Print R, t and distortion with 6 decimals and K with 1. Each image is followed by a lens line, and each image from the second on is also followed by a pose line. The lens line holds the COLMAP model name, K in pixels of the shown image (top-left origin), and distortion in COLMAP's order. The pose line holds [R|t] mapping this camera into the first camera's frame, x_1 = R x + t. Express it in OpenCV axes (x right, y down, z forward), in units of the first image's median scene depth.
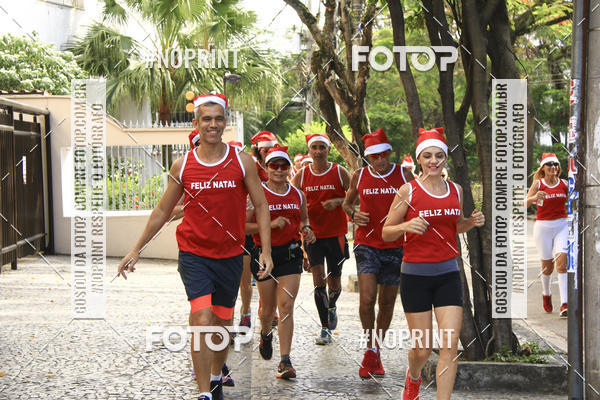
lens RADIAL K [[3837.3, 0, 297.5], [0, 3837.3, 203.5], [0, 0, 1]] dist [3.077707, 0.000000]
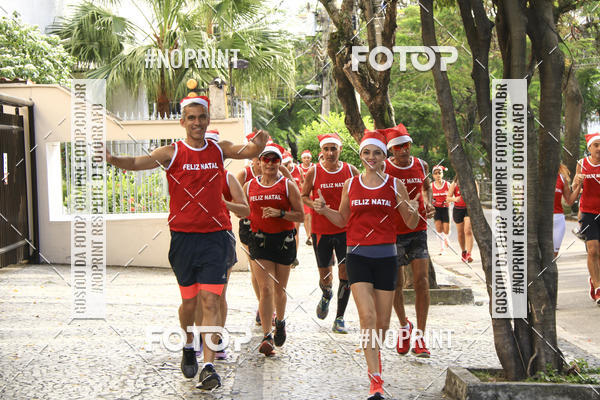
lens RADIAL K [[3837.3, 0, 304.0], [0, 3837.3, 197.6], [0, 0, 1]] dist [3.077707, 0.000000]
pose [[0.999950, -0.006551, -0.007577, 0.004541], [0.006502, 0.999958, -0.006452, 0.004181], [0.007619, 0.006403, 0.999950, 0.111650]]
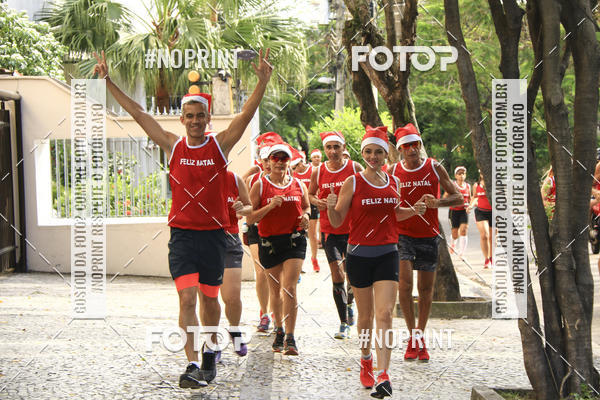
lens RADIAL K [[3837.3, 0, 300.5], [0, 3837.3, 195.8], [0, 0, 1]] dist [3.077707, 0.000000]
pose [[0.999957, -0.002977, -0.008820, 0.001804], [0.002918, 0.999973, -0.006745, 0.002862], [0.008840, 0.006719, 0.999938, 0.186288]]
